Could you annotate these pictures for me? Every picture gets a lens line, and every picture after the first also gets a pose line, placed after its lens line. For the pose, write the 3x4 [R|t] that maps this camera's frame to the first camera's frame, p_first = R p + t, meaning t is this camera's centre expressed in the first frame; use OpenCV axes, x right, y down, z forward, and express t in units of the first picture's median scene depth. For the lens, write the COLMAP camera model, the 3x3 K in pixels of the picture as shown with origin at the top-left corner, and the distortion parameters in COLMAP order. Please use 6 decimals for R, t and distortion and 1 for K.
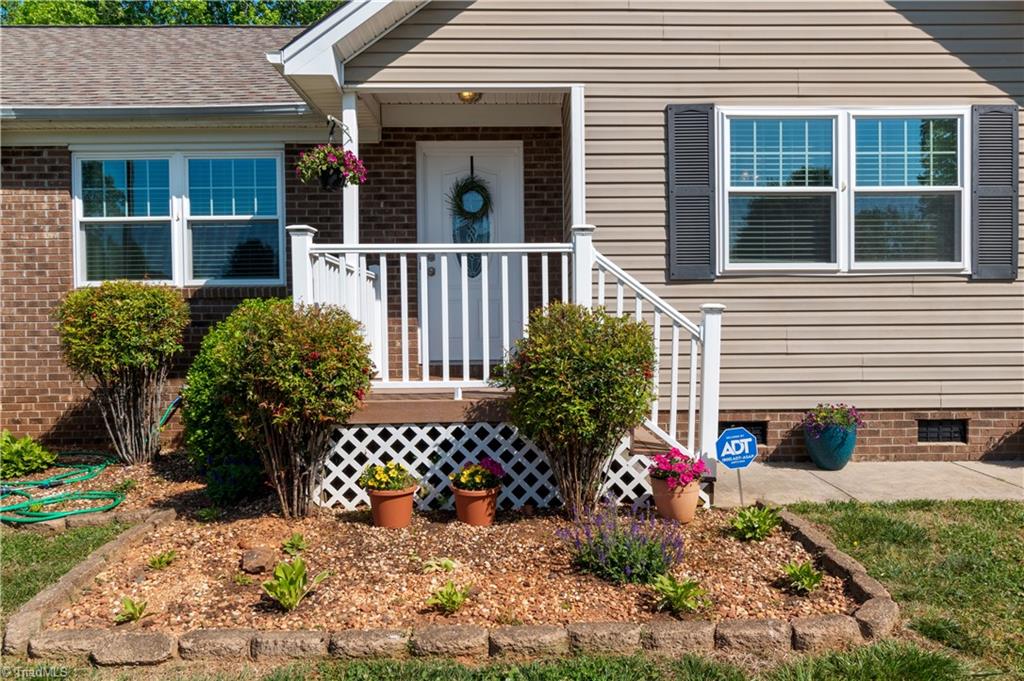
lens RADIAL K [[713.4, 0, 518.2], [0, 713.4, 338.7], [0, 0, 1]] dist [-0.012904, 0.012708]
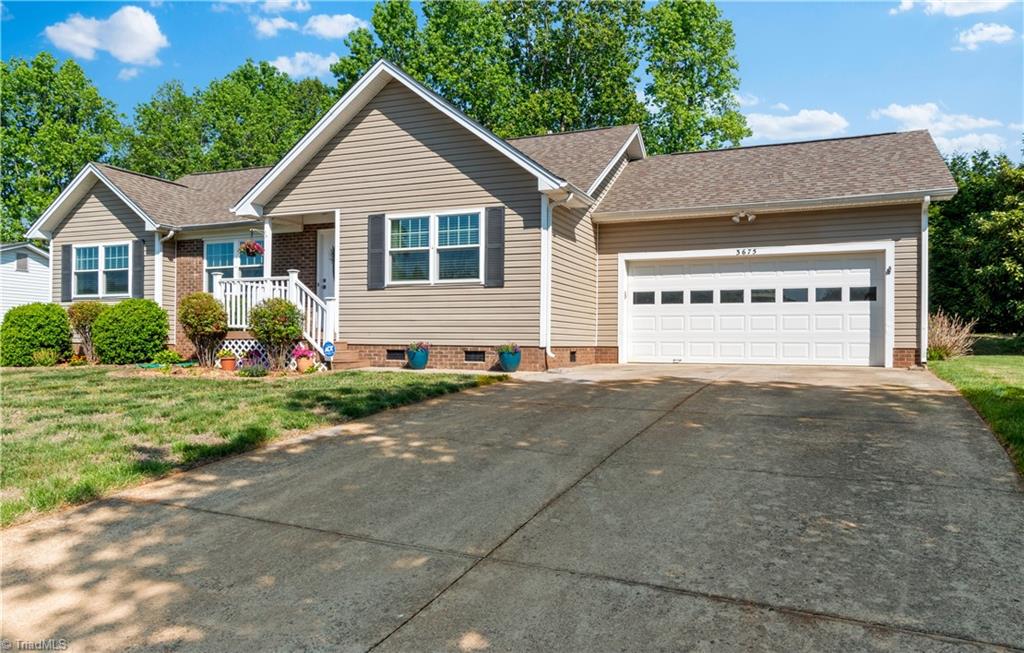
lens RADIAL K [[660.9, 0, 509.8], [0, 660.9, 328.8], [0, 0, 1]] dist [-0.011095, 0.010814]
pose [[0.923145, 0.007185, -0.384384, 1.488034], [-0.016866, 0.999620, -0.021820, 0.088931], [0.384081, 0.026626, 0.922916, -0.837784]]
